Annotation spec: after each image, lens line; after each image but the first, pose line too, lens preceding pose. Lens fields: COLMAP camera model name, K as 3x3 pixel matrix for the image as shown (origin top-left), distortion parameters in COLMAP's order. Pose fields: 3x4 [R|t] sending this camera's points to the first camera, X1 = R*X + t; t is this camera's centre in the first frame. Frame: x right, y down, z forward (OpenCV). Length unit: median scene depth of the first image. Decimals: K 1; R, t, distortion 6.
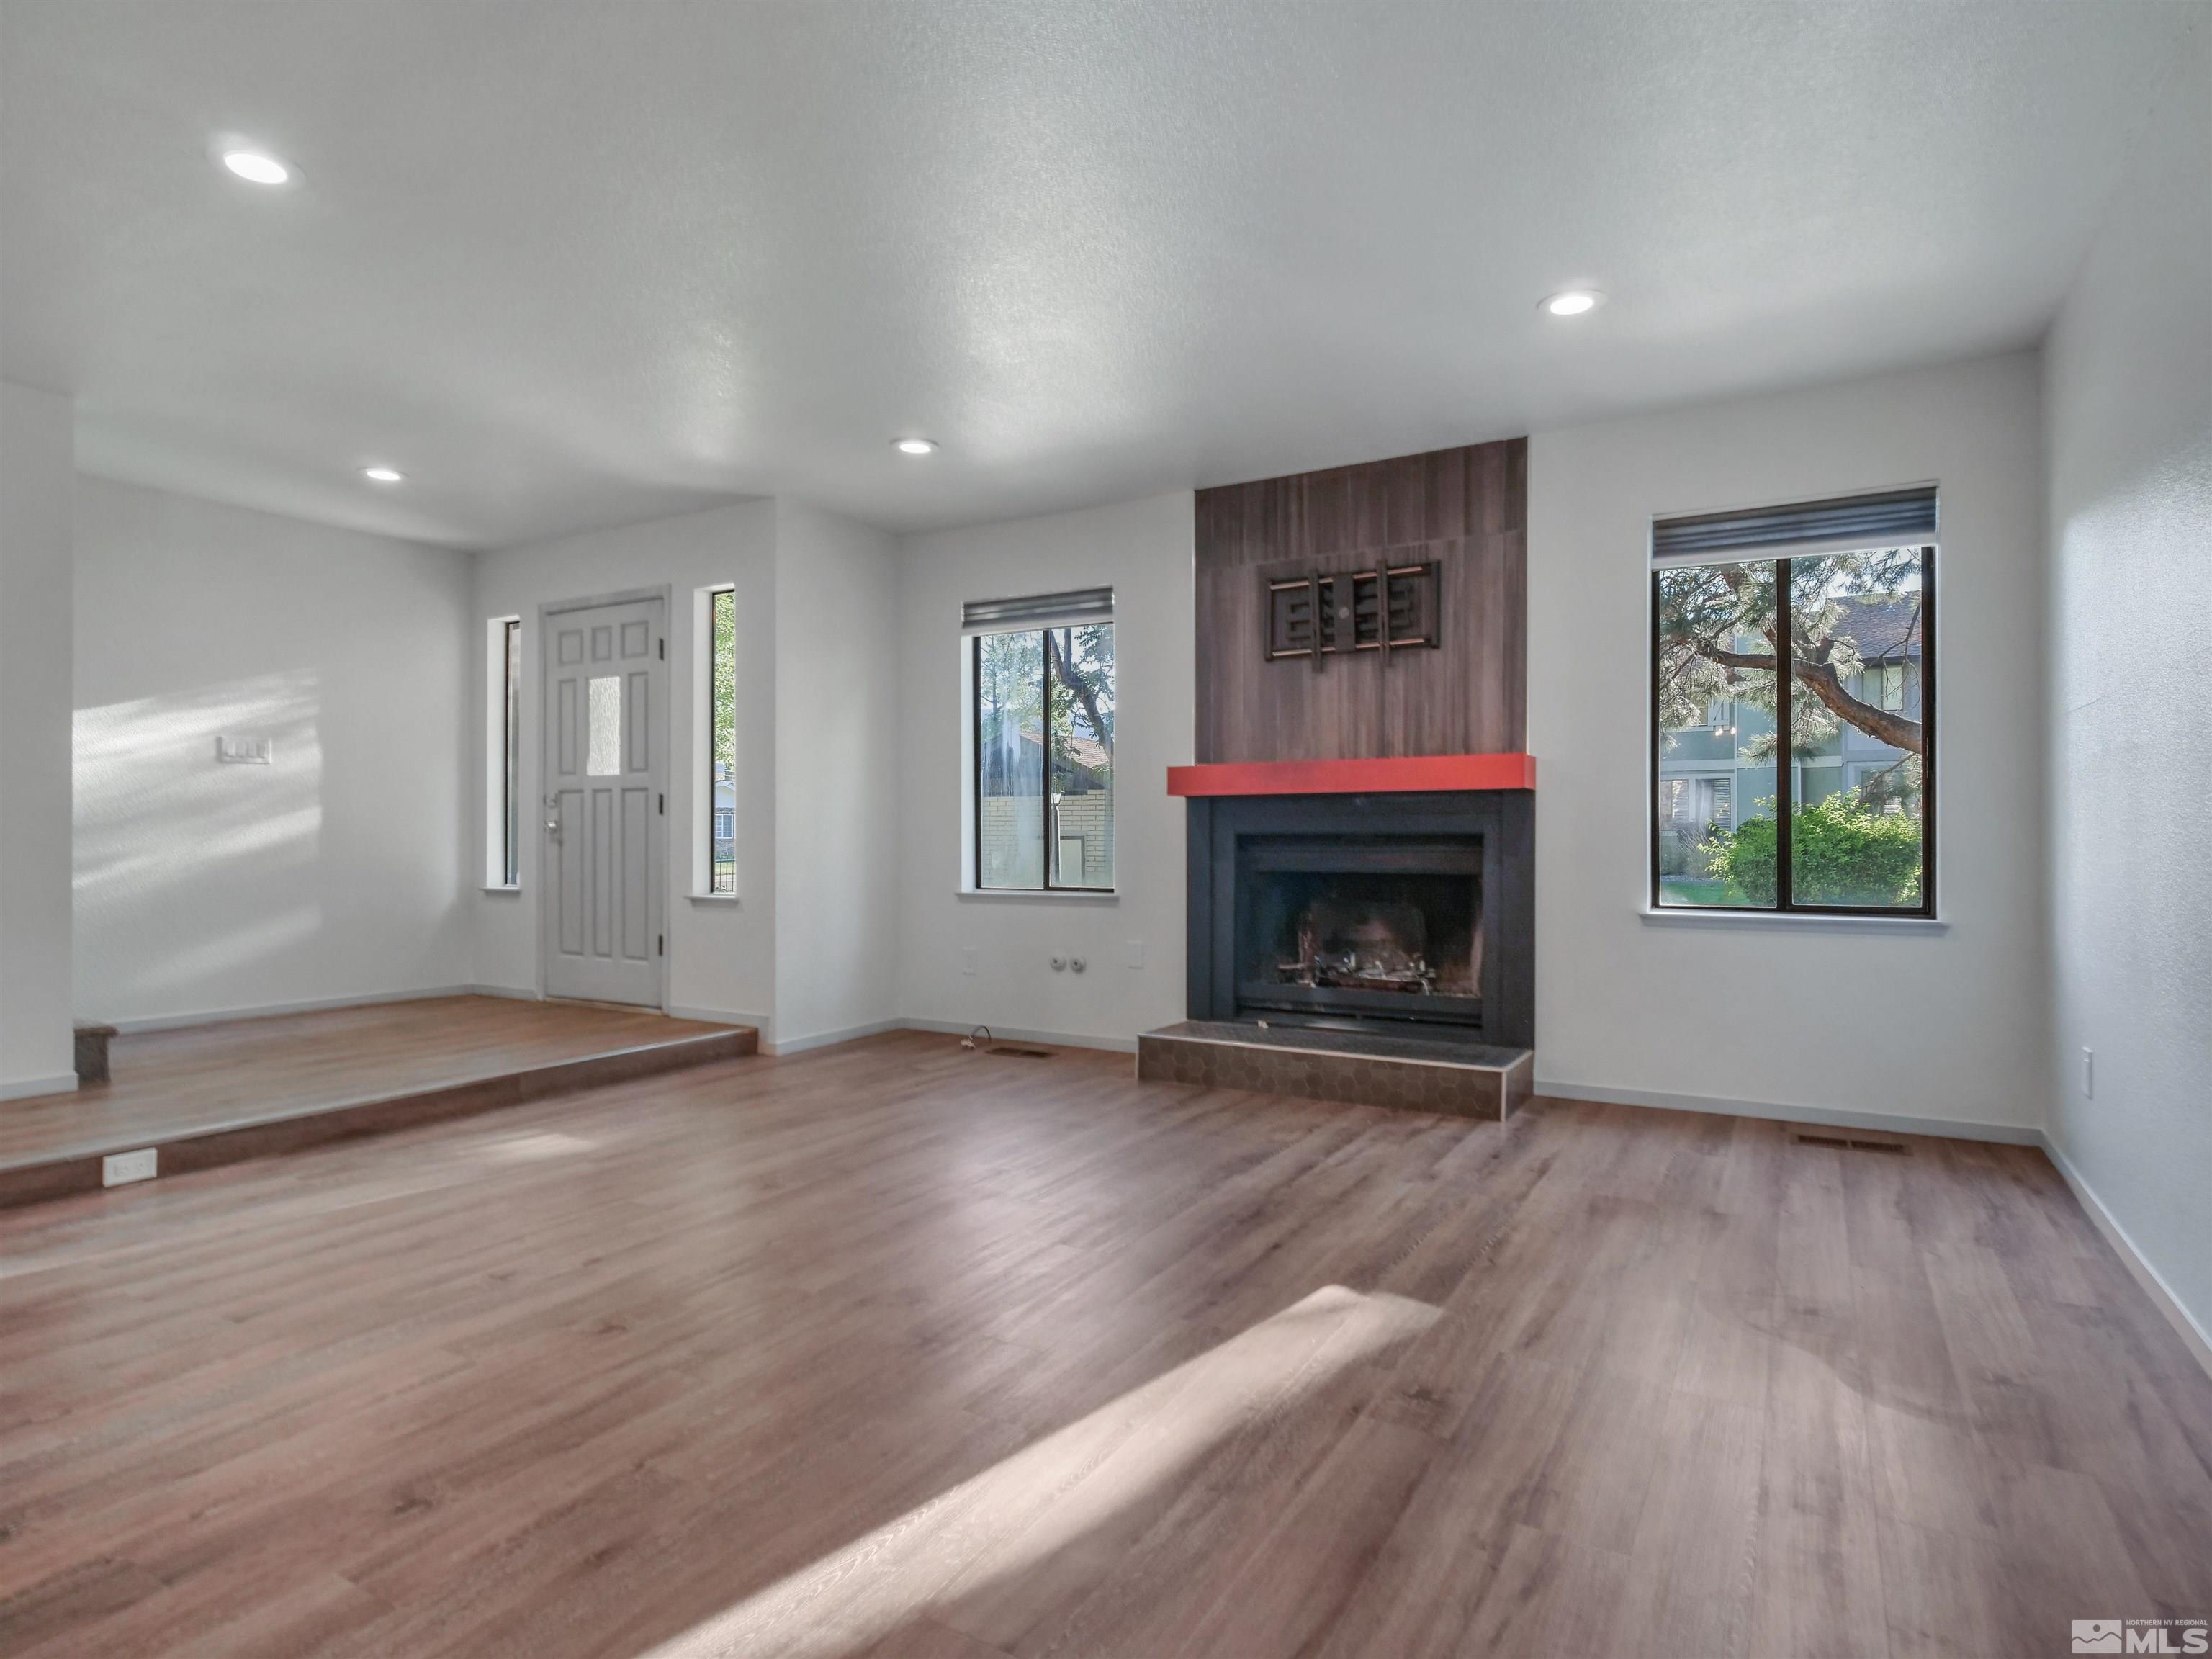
lens RADIAL K [[1193.5, 0, 1097.4], [0, 1193.5, 834.8], [0, 0, 1]] dist [-0.001666, -0.002554]
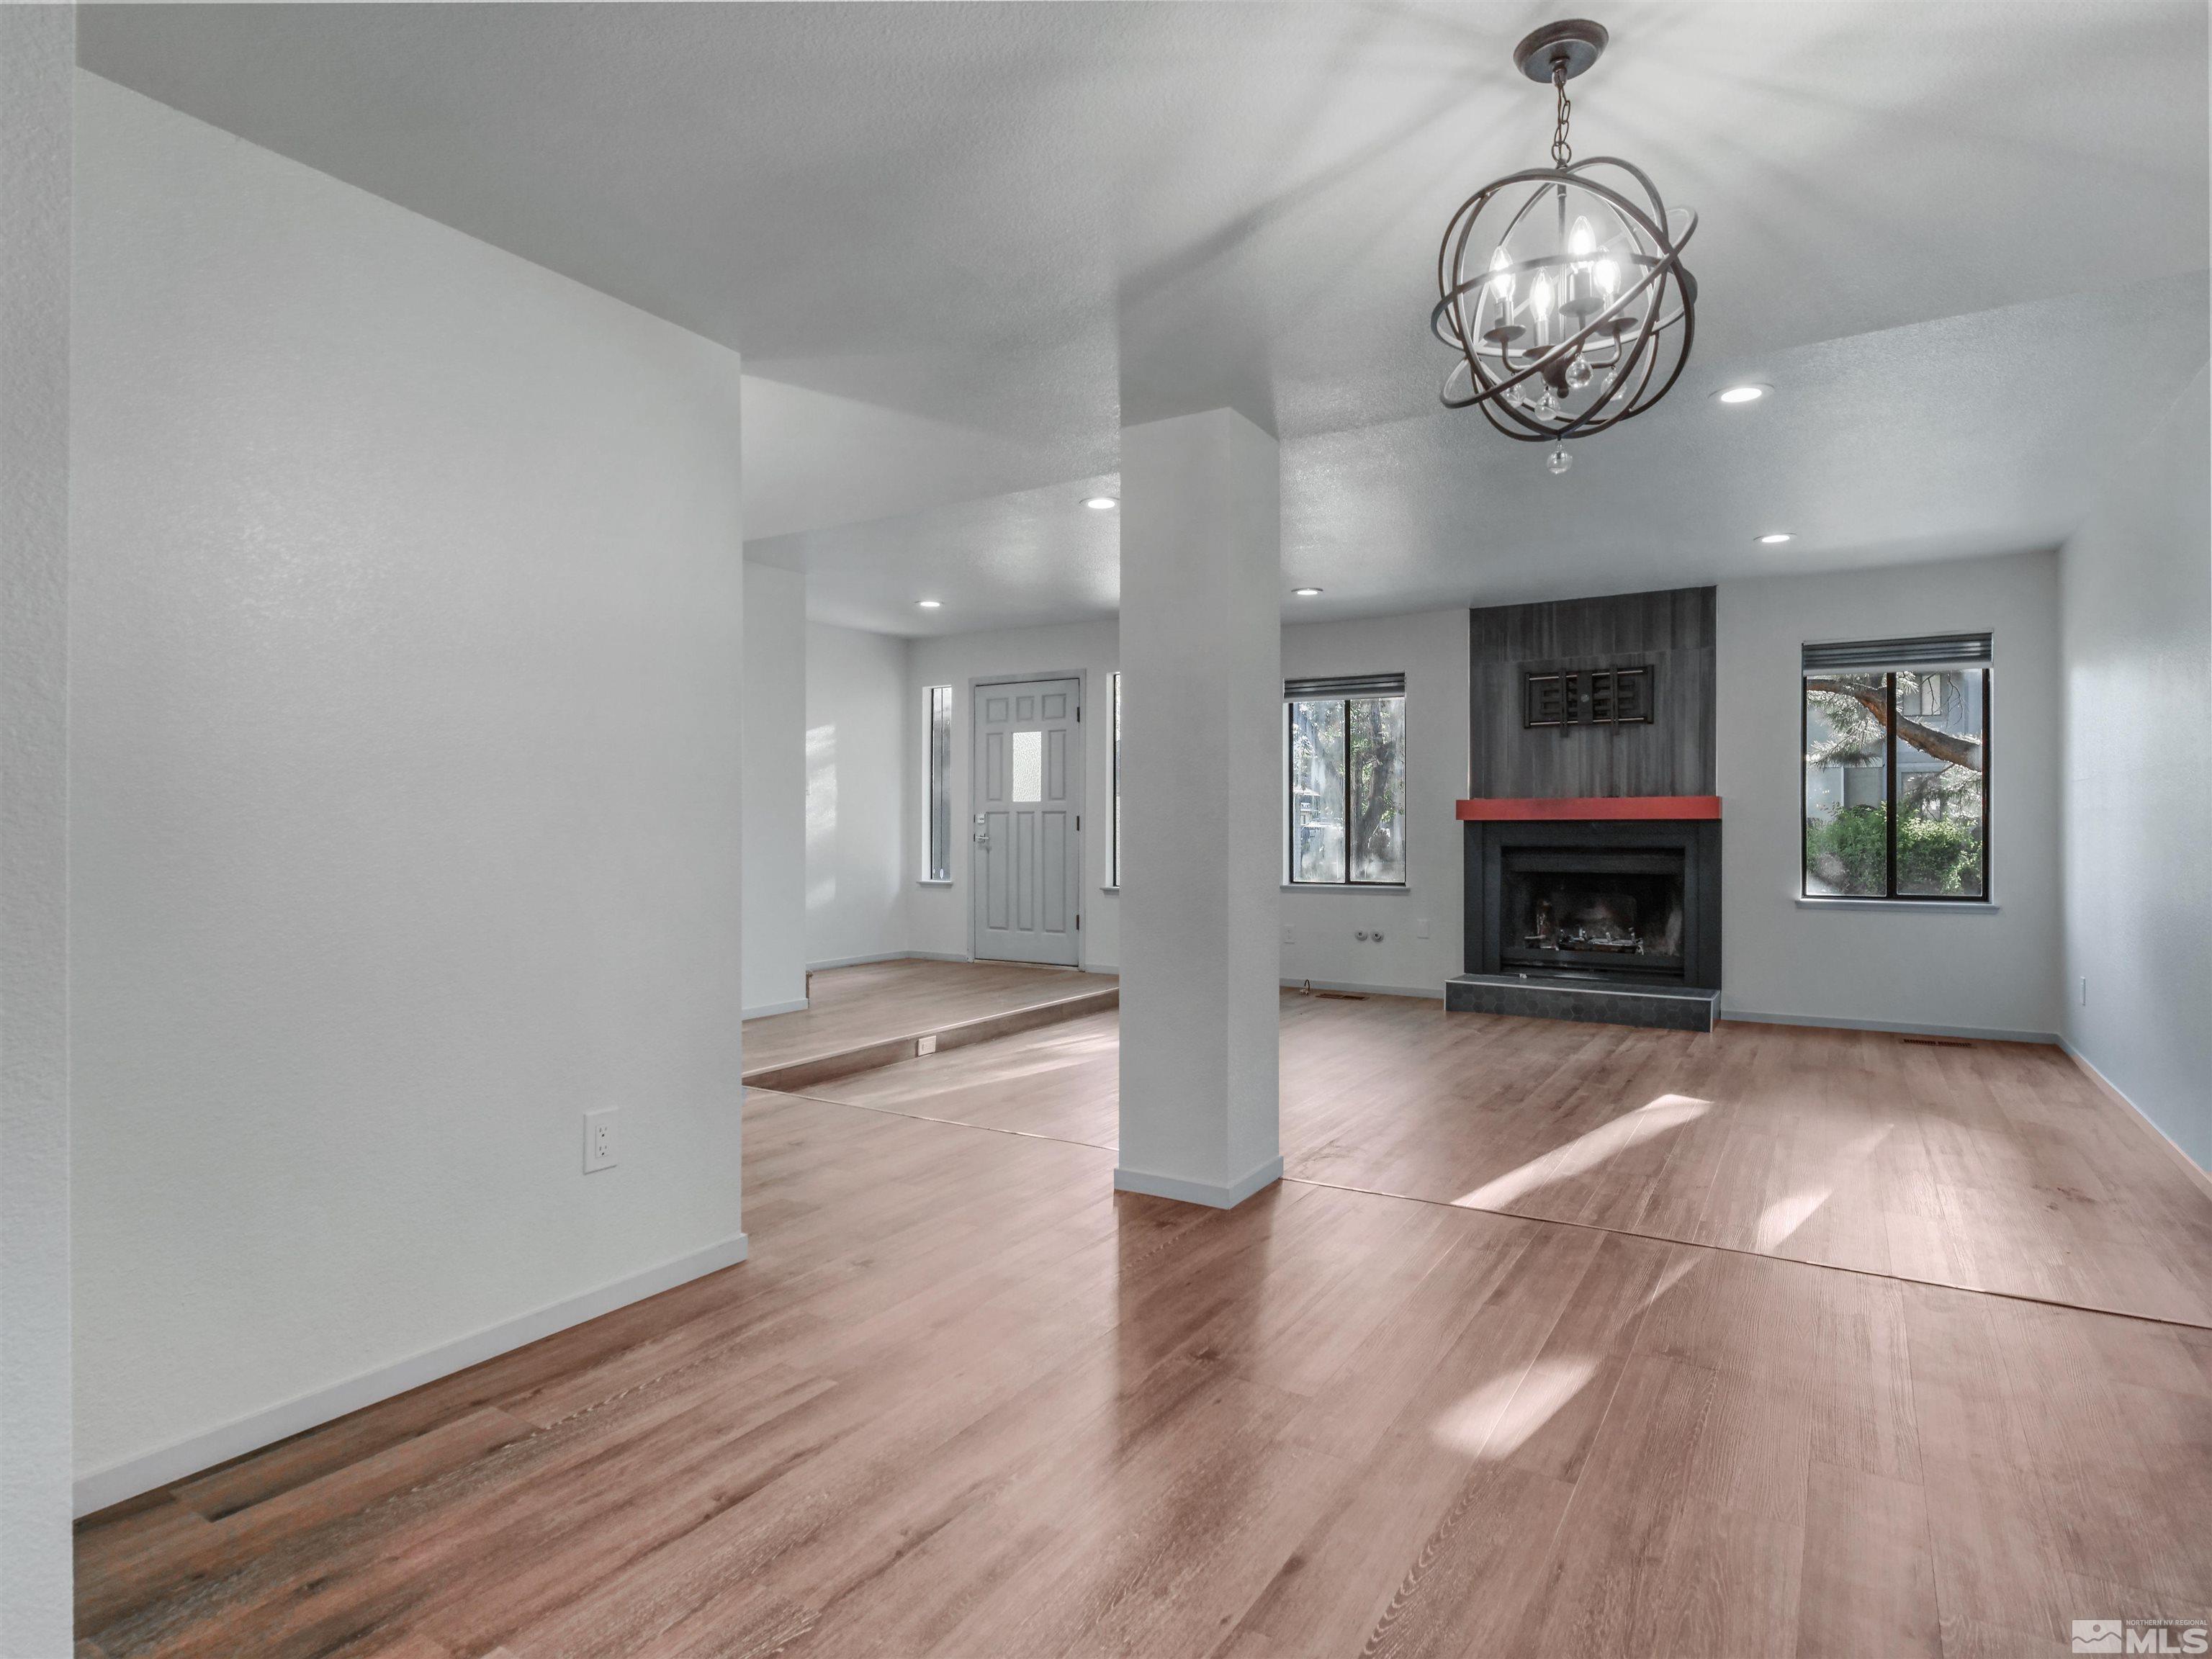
lens RADIAL K [[1178.5, 0, 1100.6], [0, 1178.5, 826.1], [0, 0, 1]] dist [-0.004515, -0.001504]
pose [[0.999733, 0.000947, -0.023084, -0.351277], [-0.000953, 1.000000, -0.000213, -0.024887], [0.023084, 0.000235, 0.999734, -0.466089]]
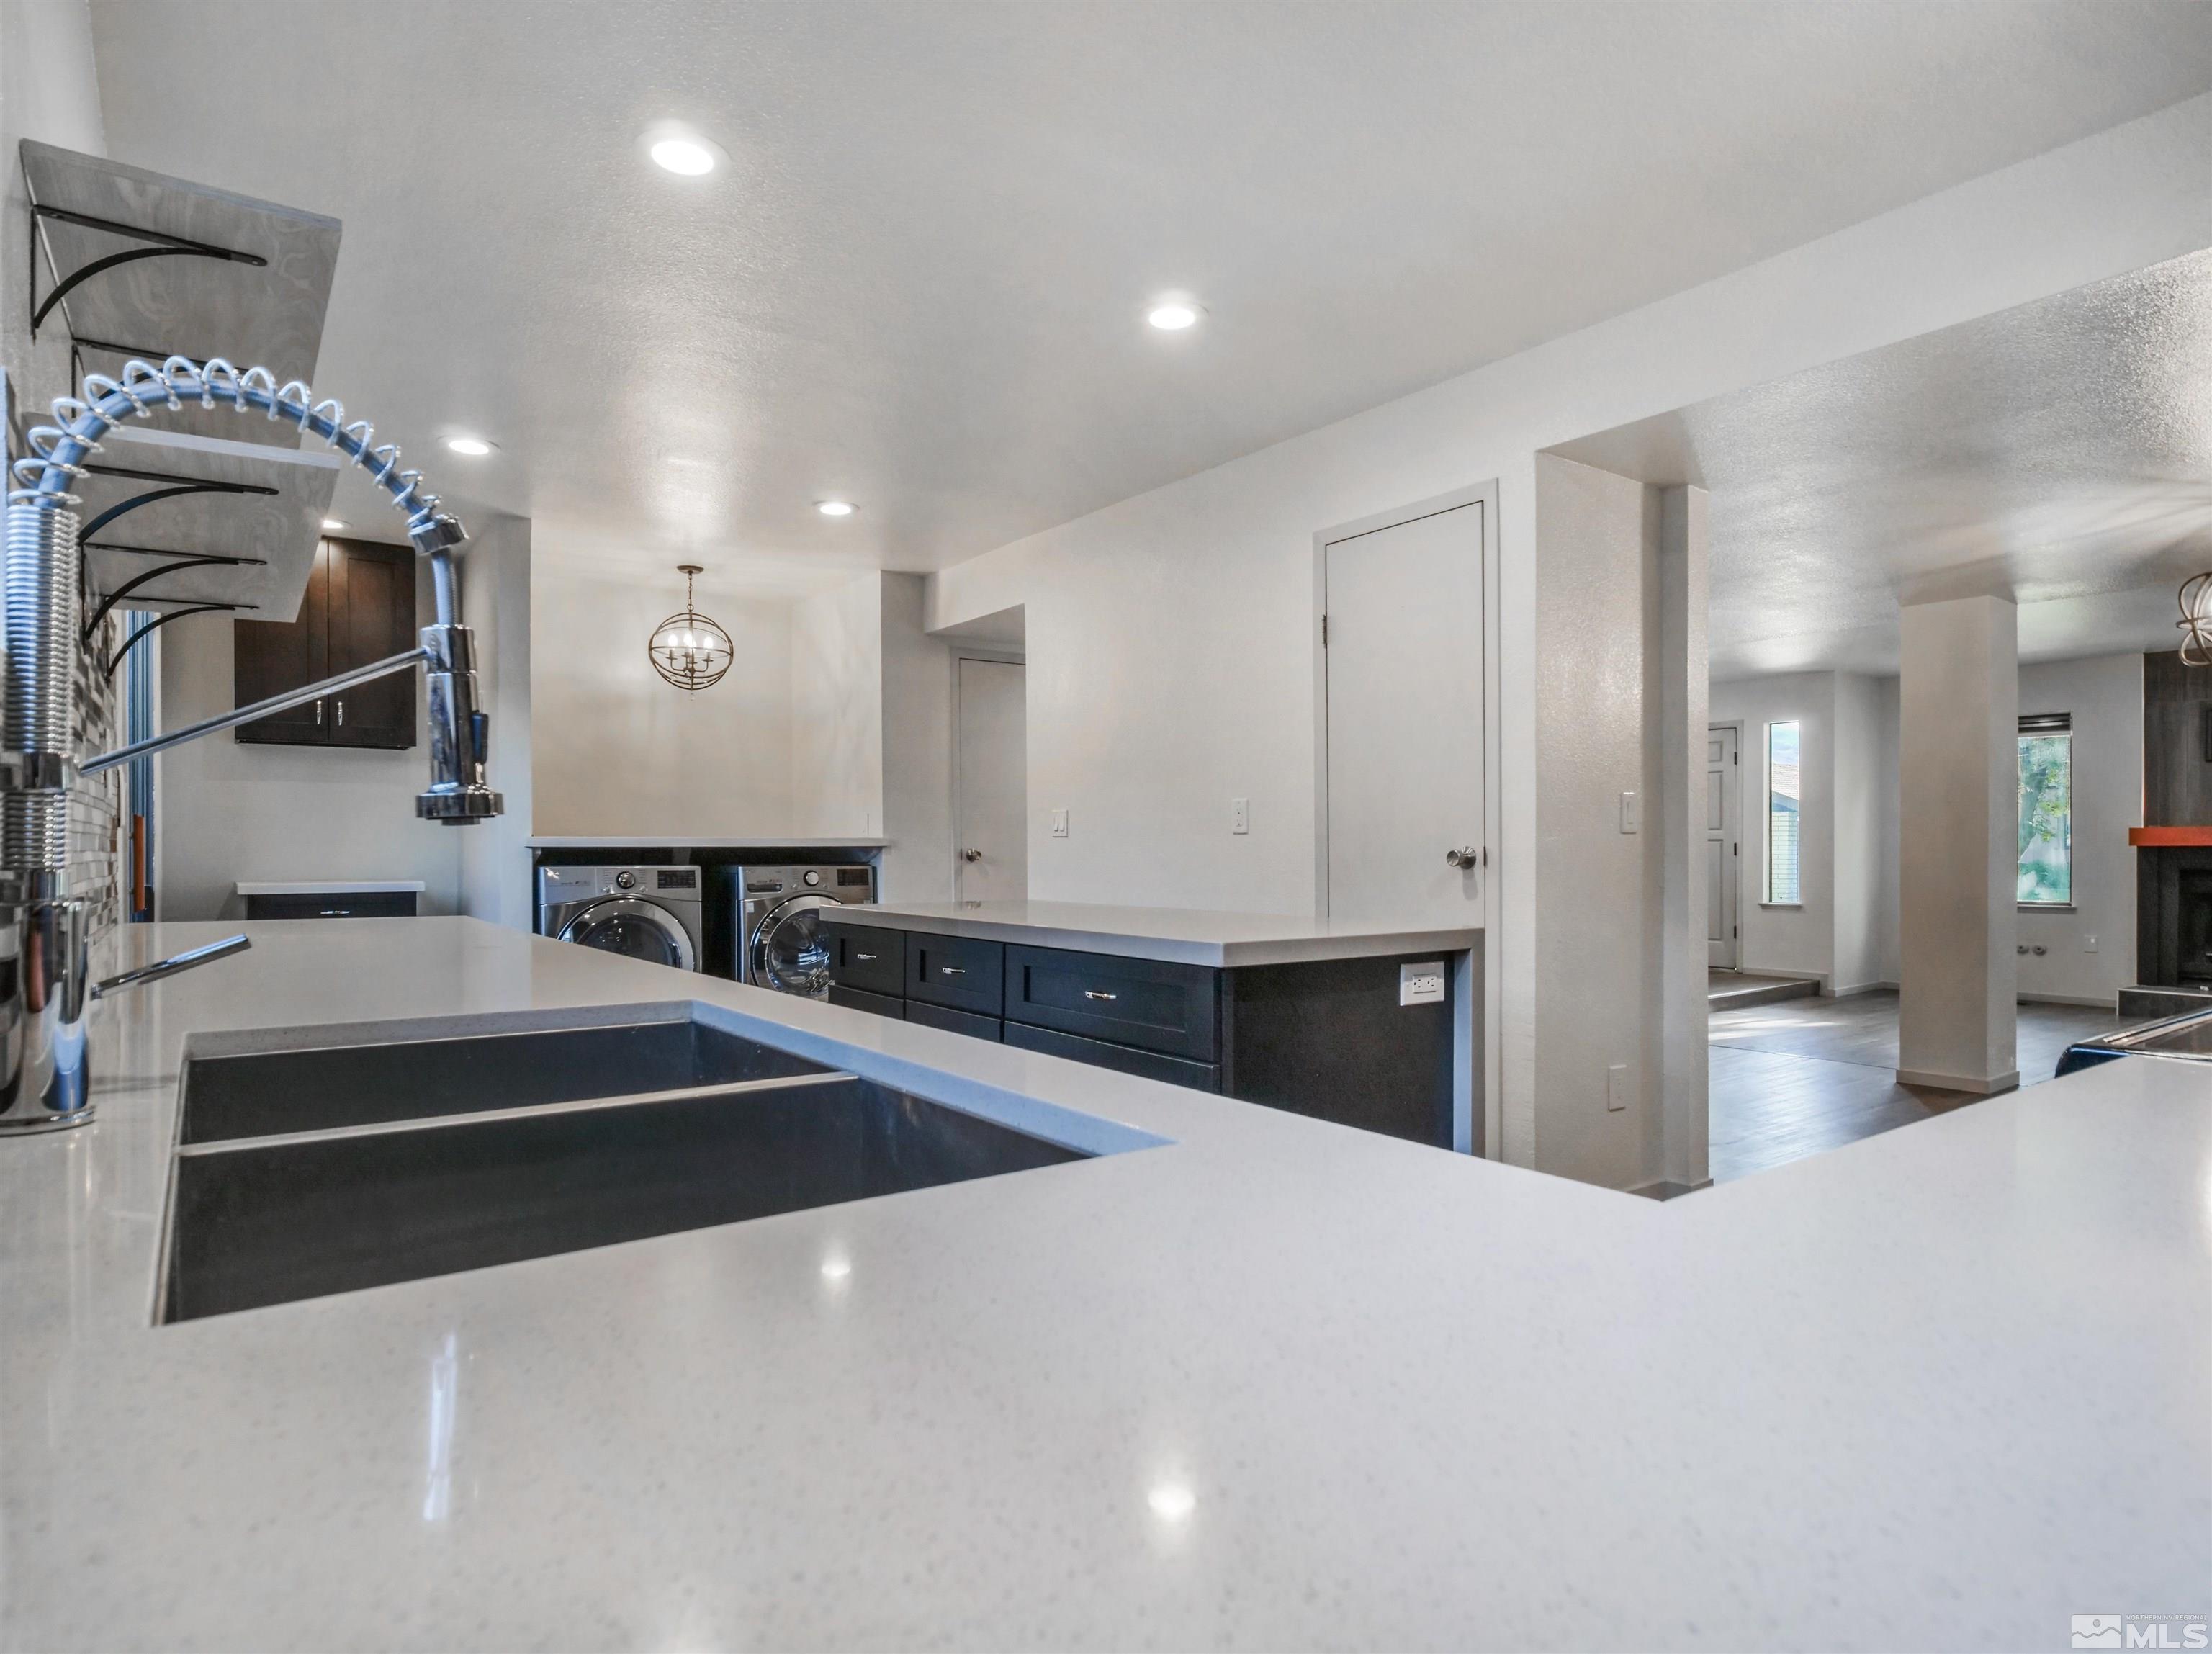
lens RADIAL K [[1216.8, 0, 1095.8], [0, 1216.8, 856.4], [0, 0, 1]] dist [-0.003589, -0.003329]
pose [[0.916542, 0.000390, -0.399939, -0.583462], [0.002818, 0.999968, 0.007435, -0.035517], [0.399929, -0.007941, 0.916512, -1.099578]]
